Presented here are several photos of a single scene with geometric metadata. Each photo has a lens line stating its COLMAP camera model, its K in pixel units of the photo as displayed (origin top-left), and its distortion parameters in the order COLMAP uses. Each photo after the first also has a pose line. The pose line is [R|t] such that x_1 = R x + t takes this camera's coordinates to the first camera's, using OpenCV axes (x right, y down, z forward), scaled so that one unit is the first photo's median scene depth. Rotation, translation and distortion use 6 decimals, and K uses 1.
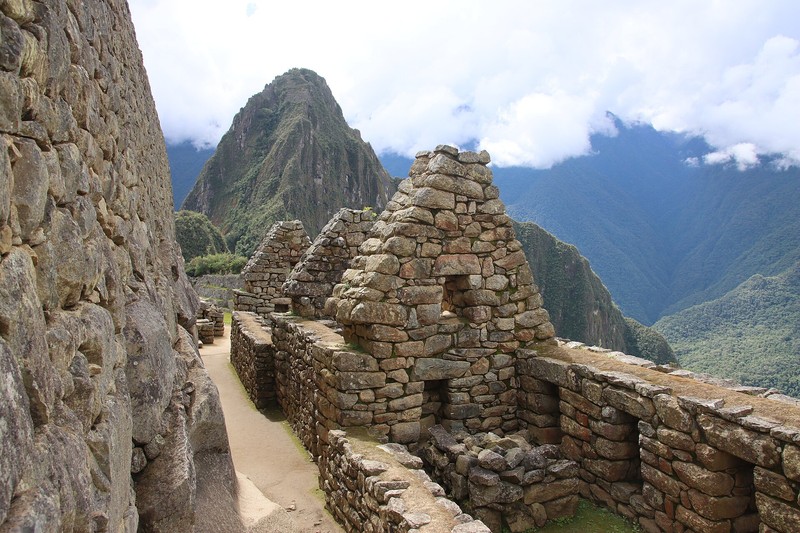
lens RADIAL K [[696.1, 0, 400.0], [0, 696.1, 266.5], [0, 0, 1]] dist [-0.072499, 0.000323]
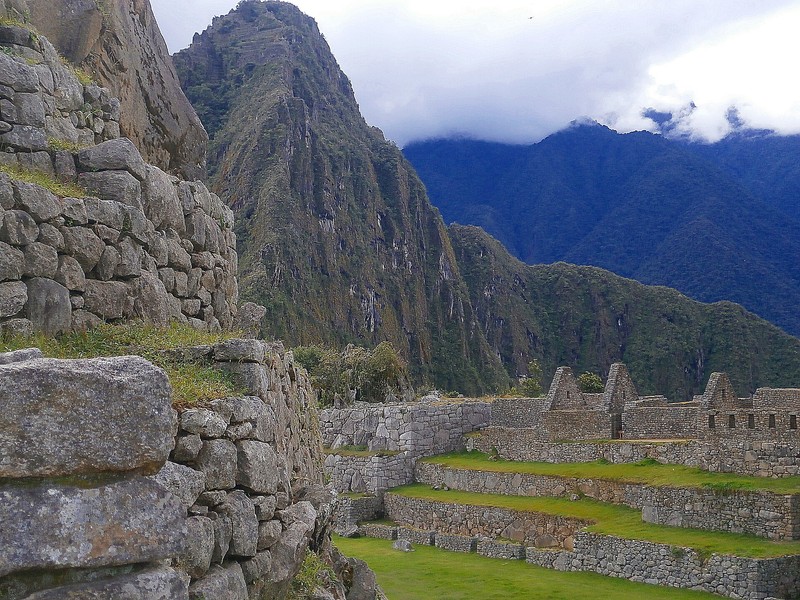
lens RADIAL K [[1246.3, 0, 400.0], [0, 1246.3, 300.0], [0, 0, 1]] dist [0.090923, 0.016778]
pose [[0.998586, -0.051233, 0.014170, -0.078031], [0.052310, 0.994512, -0.090607, 0.004866], [-0.009450, 0.091220, 0.995786, 0.160610]]
